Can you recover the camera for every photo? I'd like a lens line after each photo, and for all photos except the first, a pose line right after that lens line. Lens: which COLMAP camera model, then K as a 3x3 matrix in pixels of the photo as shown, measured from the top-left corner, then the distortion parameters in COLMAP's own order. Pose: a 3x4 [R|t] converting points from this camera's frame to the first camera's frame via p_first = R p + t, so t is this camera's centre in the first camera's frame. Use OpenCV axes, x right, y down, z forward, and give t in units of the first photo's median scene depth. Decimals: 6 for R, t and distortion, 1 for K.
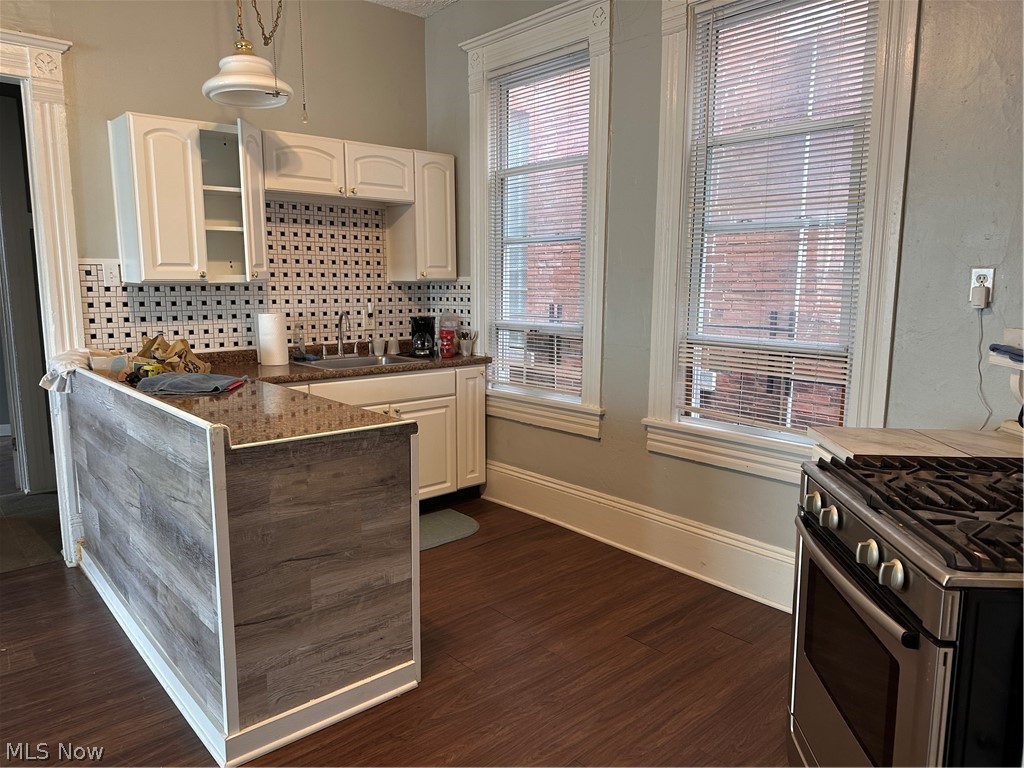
lens RADIAL K [[744.4, 0, 512.0], [0, 744.4, 384.0], [0, 0, 1]] dist [0.020526, -0.002455]
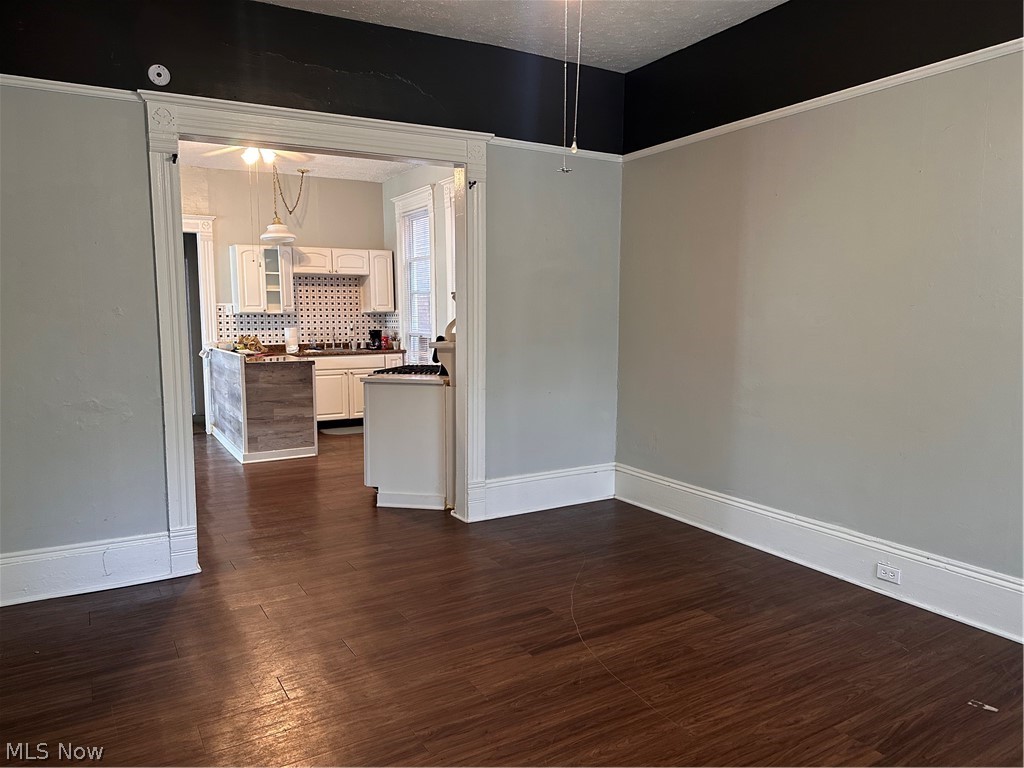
lens RADIAL K [[717.4, 0, 512.0], [0, 717.4, 384.0], [0, 0, 1]] dist [0.048356, -0.047396]
pose [[0.984467, 0.014935, -0.174934, 0.708961], [-0.021719, 0.999082, -0.036930, 0.144424], [0.174222, 0.040156, 0.983887, -1.022303]]
